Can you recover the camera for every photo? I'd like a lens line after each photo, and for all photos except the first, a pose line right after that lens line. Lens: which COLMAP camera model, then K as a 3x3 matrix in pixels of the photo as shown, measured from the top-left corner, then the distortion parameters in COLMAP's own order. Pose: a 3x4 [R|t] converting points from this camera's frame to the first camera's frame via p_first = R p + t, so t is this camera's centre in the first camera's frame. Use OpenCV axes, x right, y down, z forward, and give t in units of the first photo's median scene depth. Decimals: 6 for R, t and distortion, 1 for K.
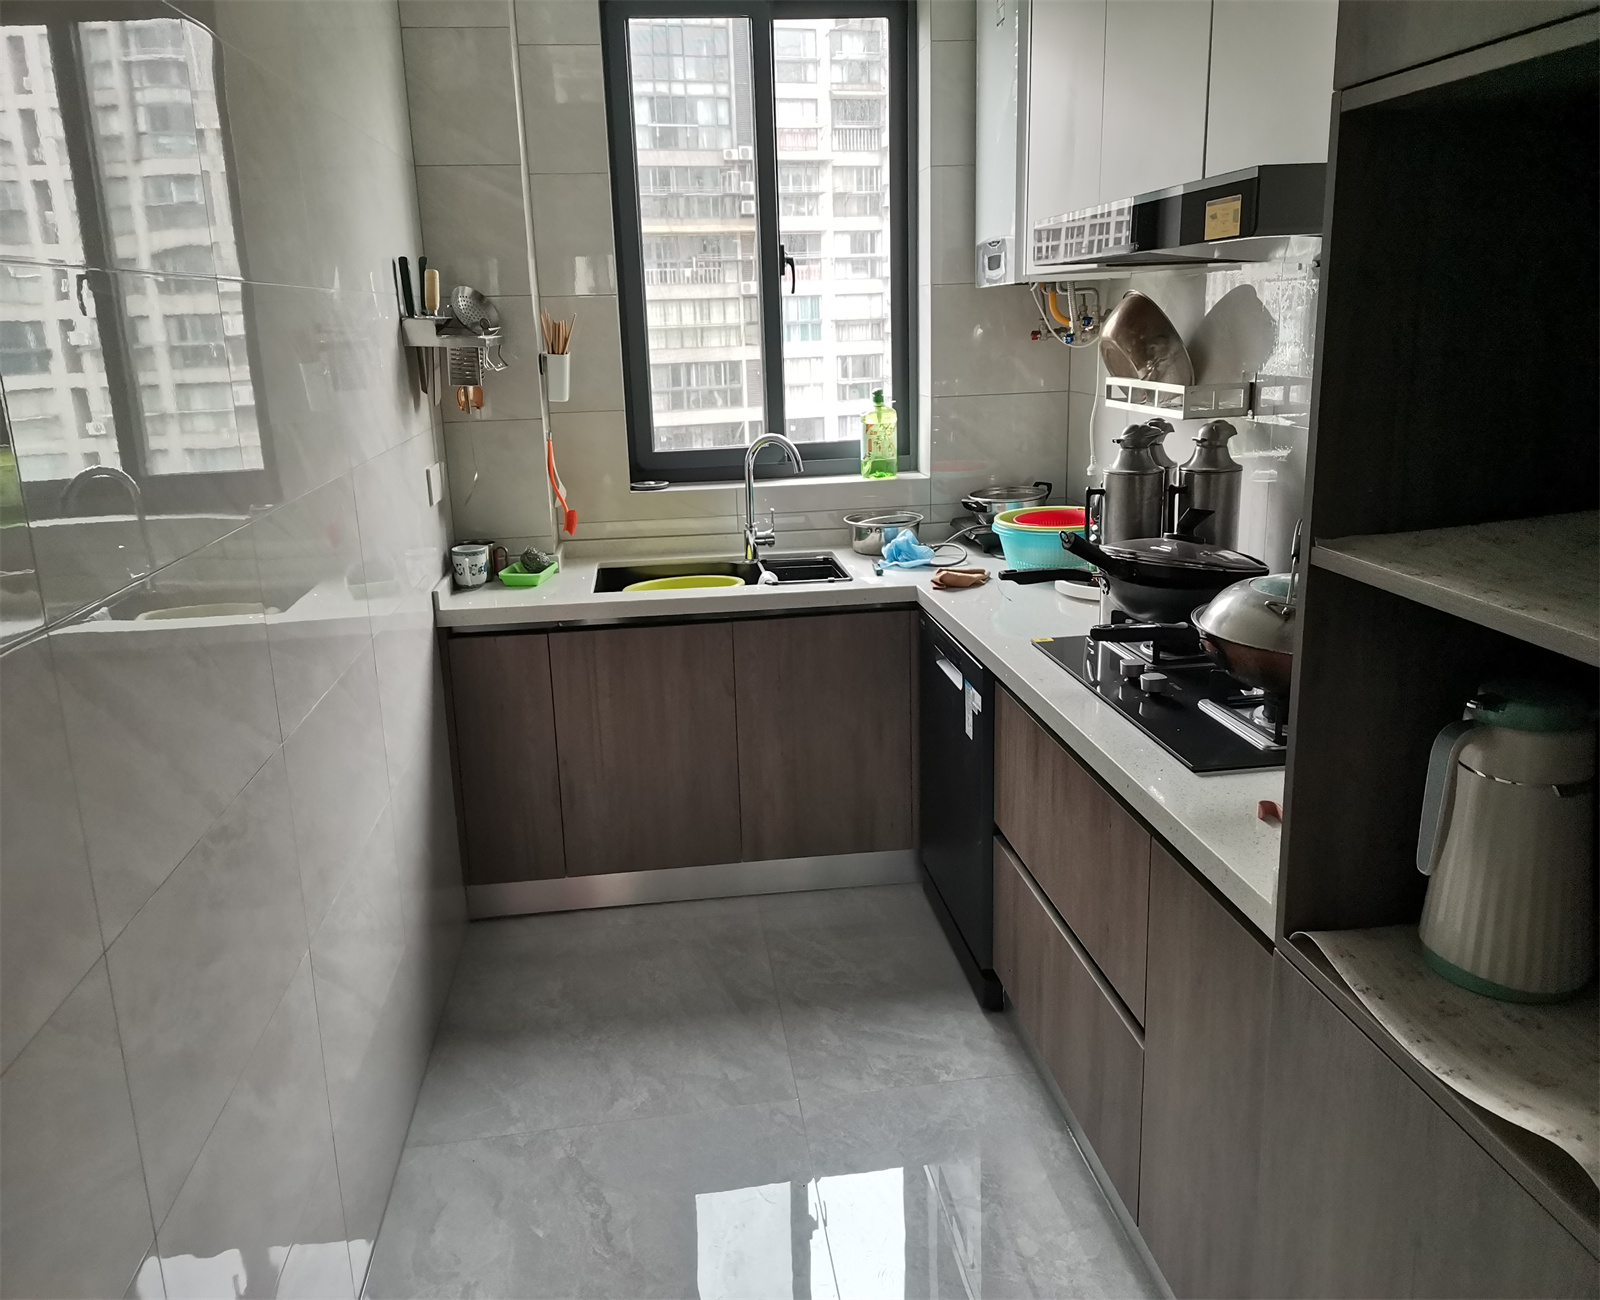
lens RADIAL K [[1176.1, 0, 800.7], [0, 1176.1, 654.1], [0, 0, 1]] dist [0.008818, -0.024584]
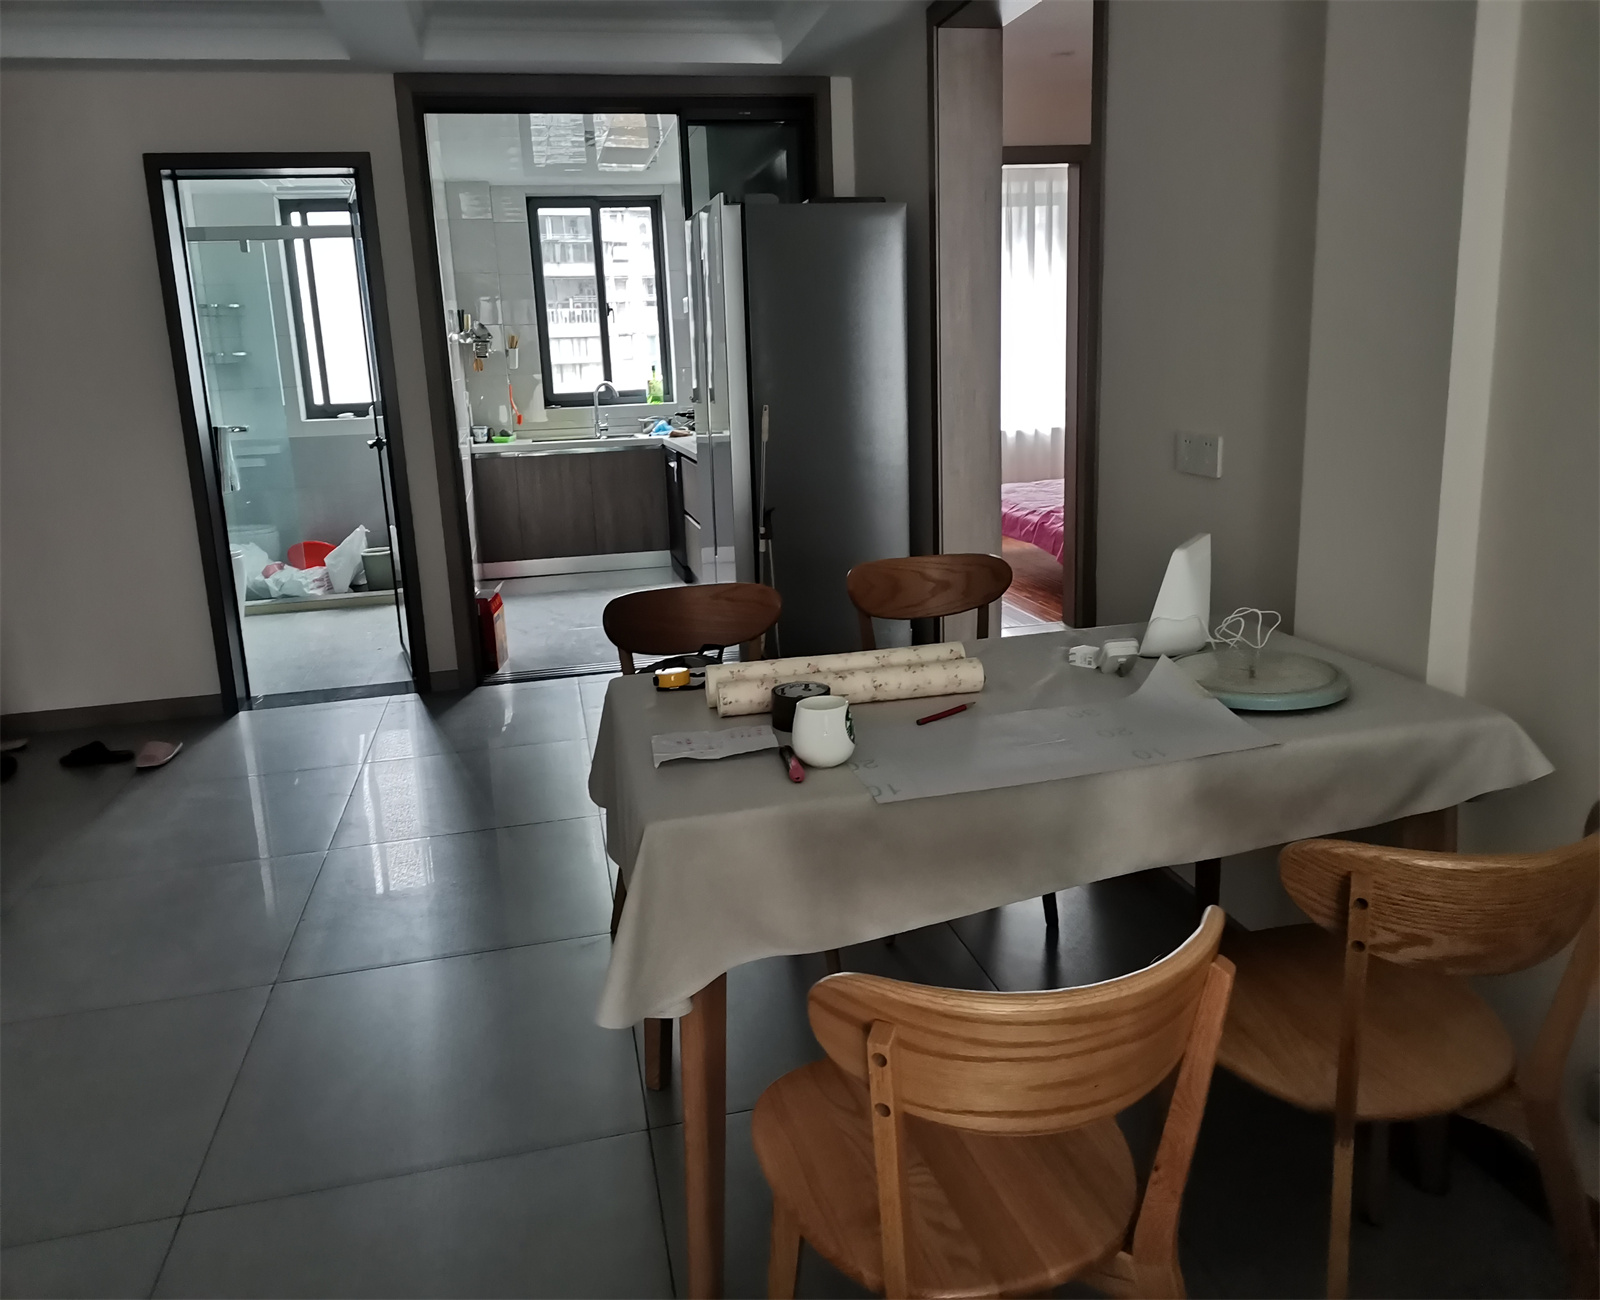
lens RADIAL K [[1176.1, 0, 803.3], [0, 1176.1, 635.6], [0, 0, 1]] dist [0.008818, -0.024584]
pose [[0.994787, -0.032413, 0.096681, 0.120329], [0.036722, 0.998394, -0.043127, 0.415537], [-0.095128, 0.046453, 0.994381, -1.295772]]
